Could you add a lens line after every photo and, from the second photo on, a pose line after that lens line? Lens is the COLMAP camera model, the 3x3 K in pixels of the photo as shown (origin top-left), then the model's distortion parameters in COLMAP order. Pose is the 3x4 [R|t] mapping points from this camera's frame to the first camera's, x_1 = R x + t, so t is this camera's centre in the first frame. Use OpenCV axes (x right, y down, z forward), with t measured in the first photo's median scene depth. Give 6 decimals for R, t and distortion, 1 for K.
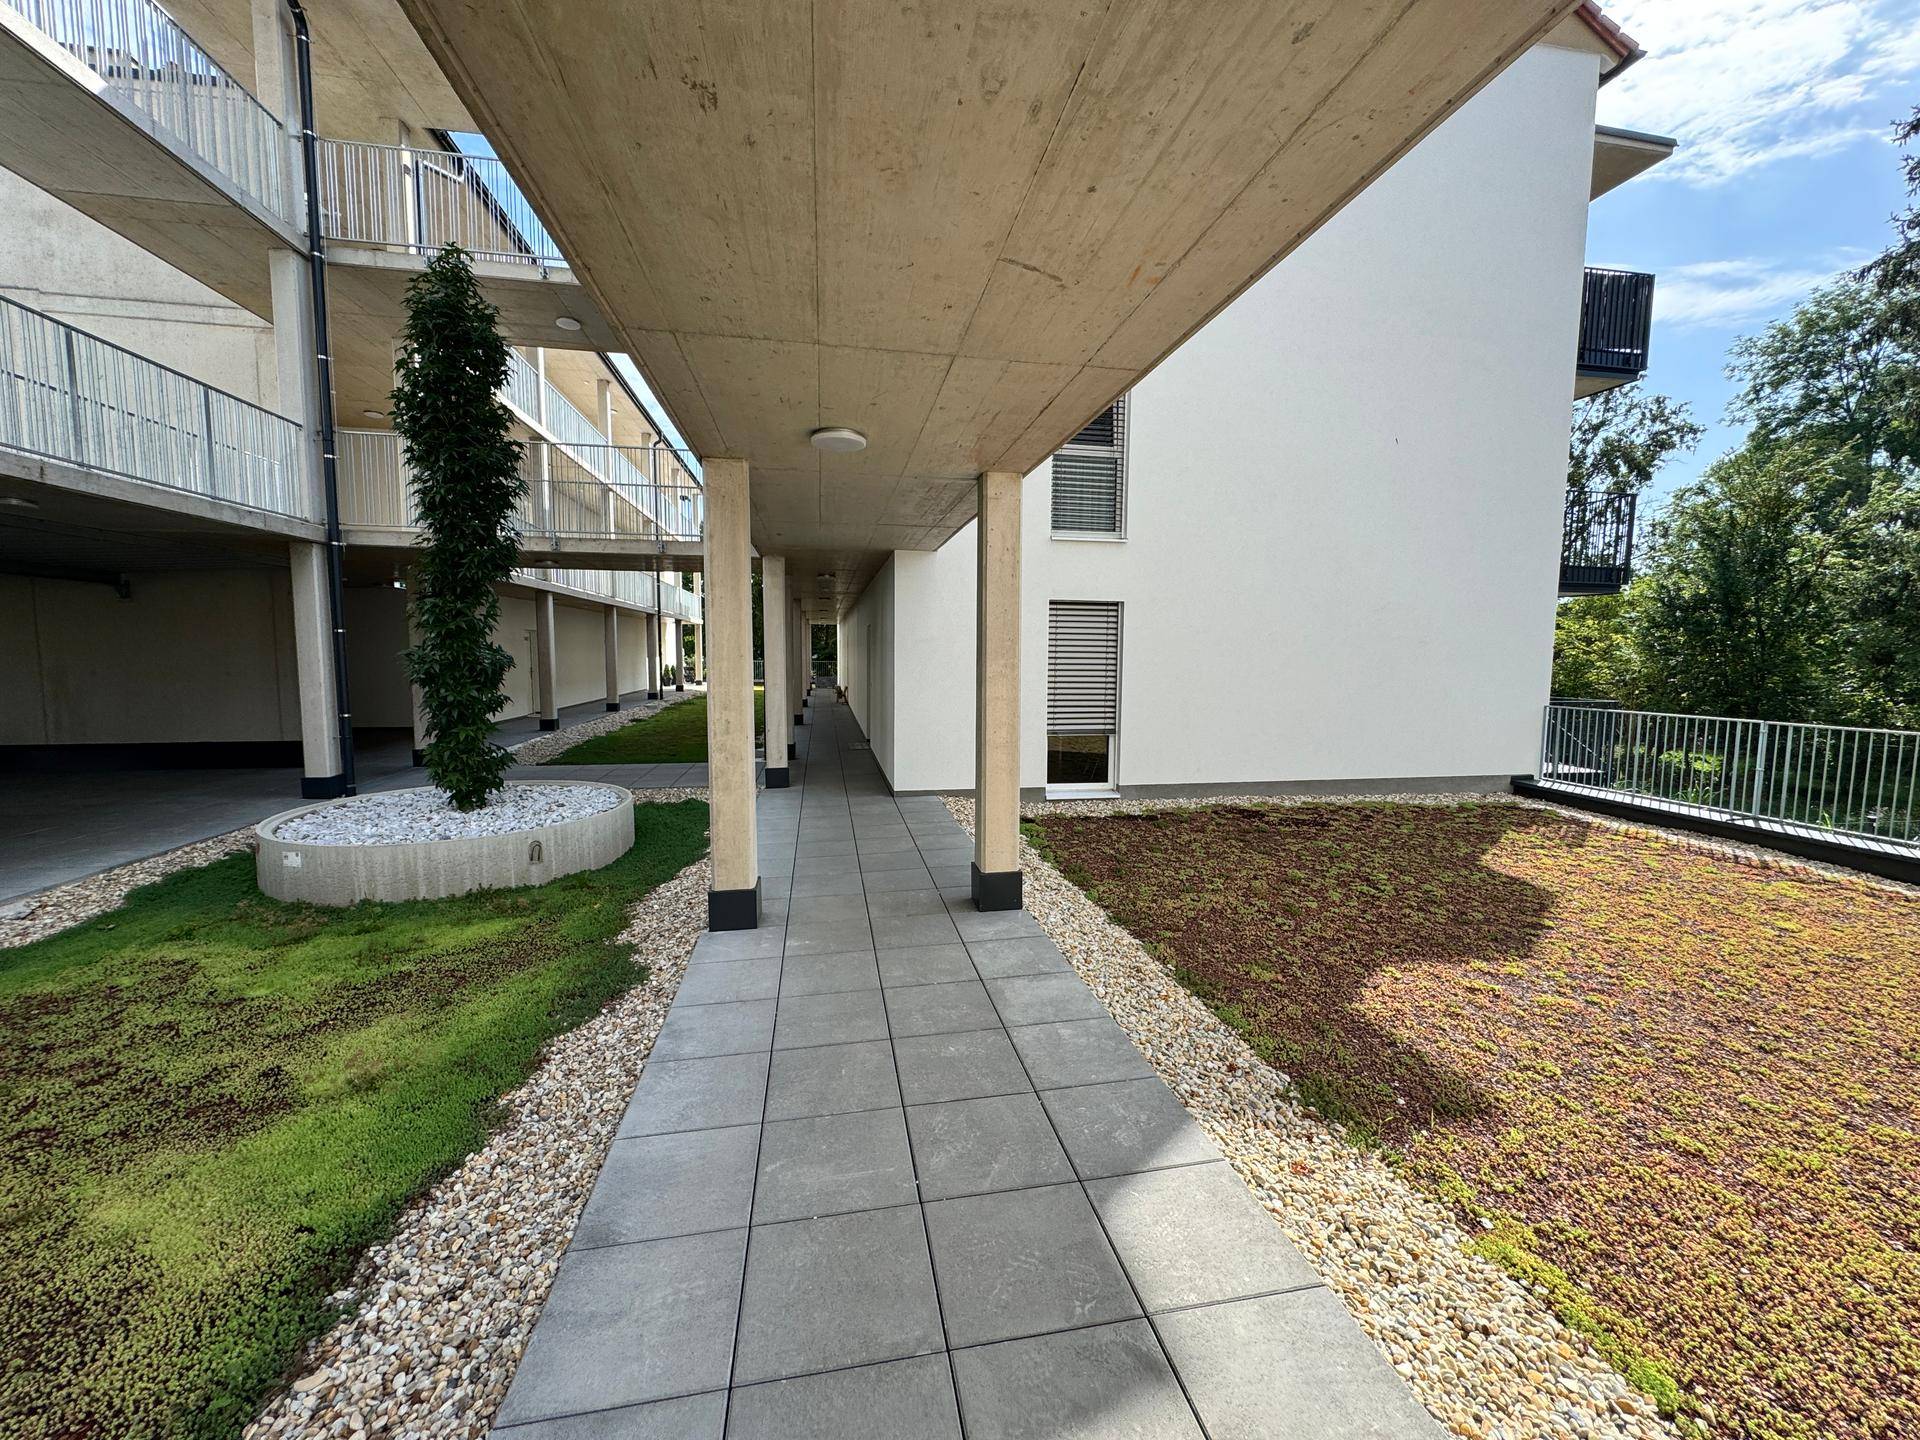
lens RADIAL K [[765.7, 0, 957.9], [0, 765.7, 720.0], [0, 0, 1]] dist [-0.002910, -0.000070]
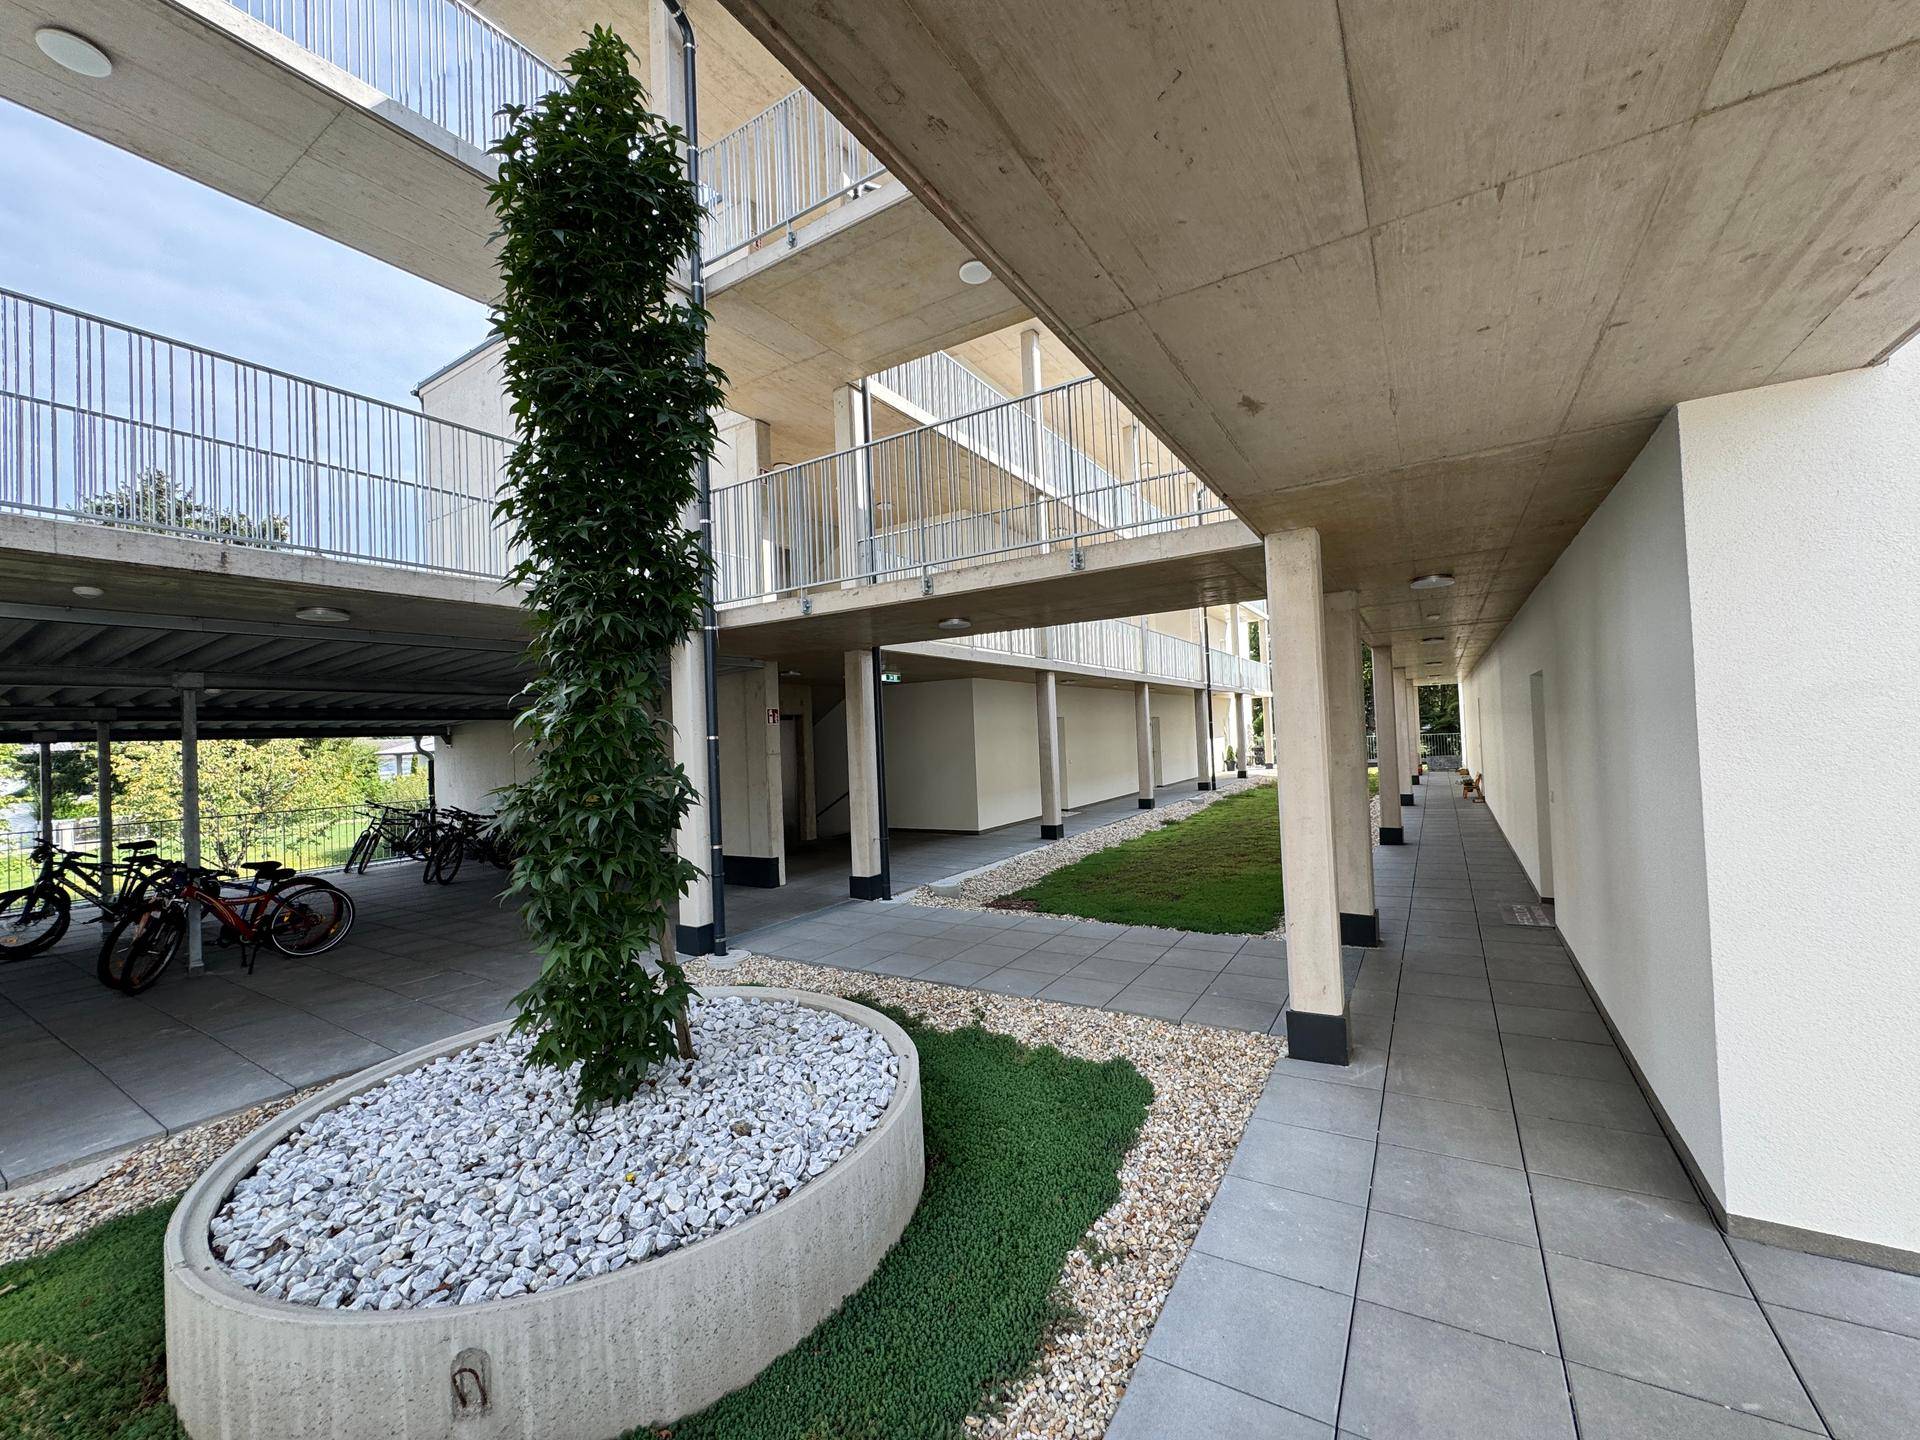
lens RADIAL K [[766.9, 0, 960.1], [0, 766.9, 718.2], [0, 0, 1]] dist [-0.001623, 0.000052]
pose [[0.741817, -0.055239, -0.668324, -0.044675], [-0.012379, 0.995304, -0.096006, -0.029916], [0.670488, 0.079493, 0.737649, 0.273970]]
